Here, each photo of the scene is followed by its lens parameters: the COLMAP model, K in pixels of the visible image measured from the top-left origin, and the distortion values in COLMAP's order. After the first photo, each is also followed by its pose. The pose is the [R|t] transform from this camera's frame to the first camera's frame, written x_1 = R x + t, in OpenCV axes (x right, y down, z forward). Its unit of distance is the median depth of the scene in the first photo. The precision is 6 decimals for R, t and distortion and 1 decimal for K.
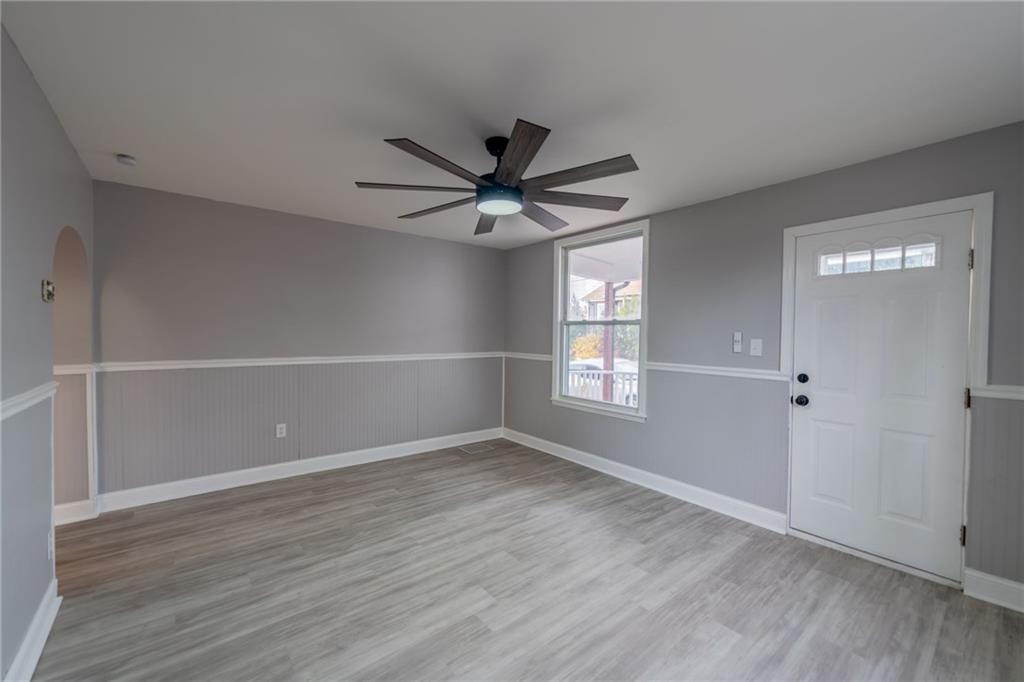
lens RADIAL K [[408.0, 0, 515.3], [0, 408.0, 338.7], [0, 0, 1]] dist [0.000398, -0.001166]
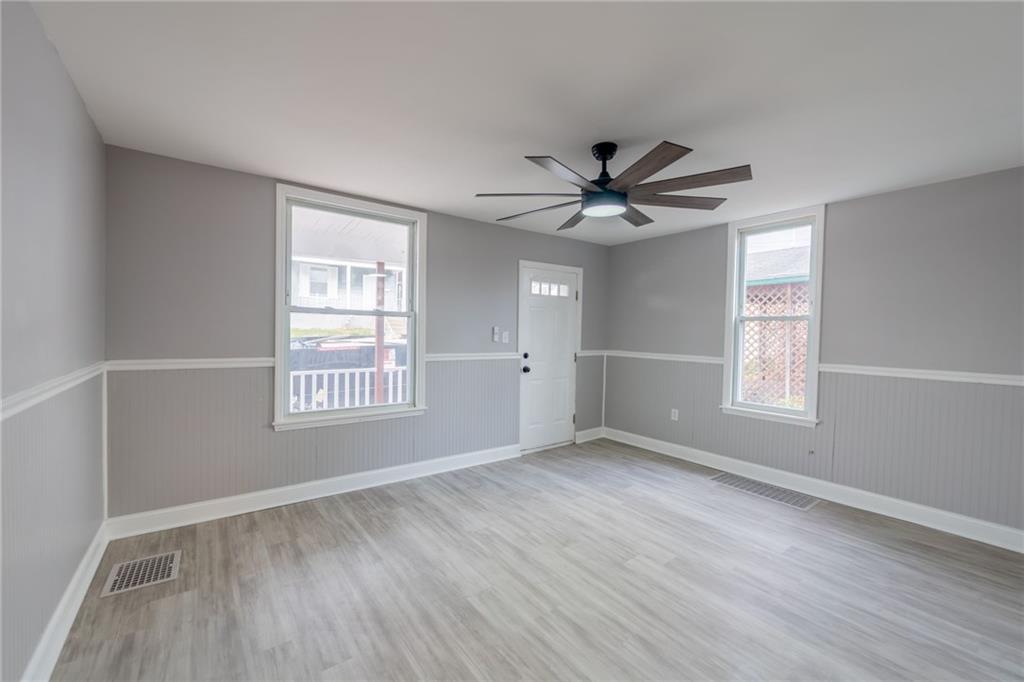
lens RADIAL K [[408.0, 0, 517.3], [0, 408.0, 340.4], [0, 0, 1]] dist [0.000398, -0.001166]
pose [[0.046501, -0.035712, 0.998280, -0.856869], [-0.005219, 0.999338, 0.035993, -0.020654], [-0.998905, -0.006884, 0.046283, 0.905674]]
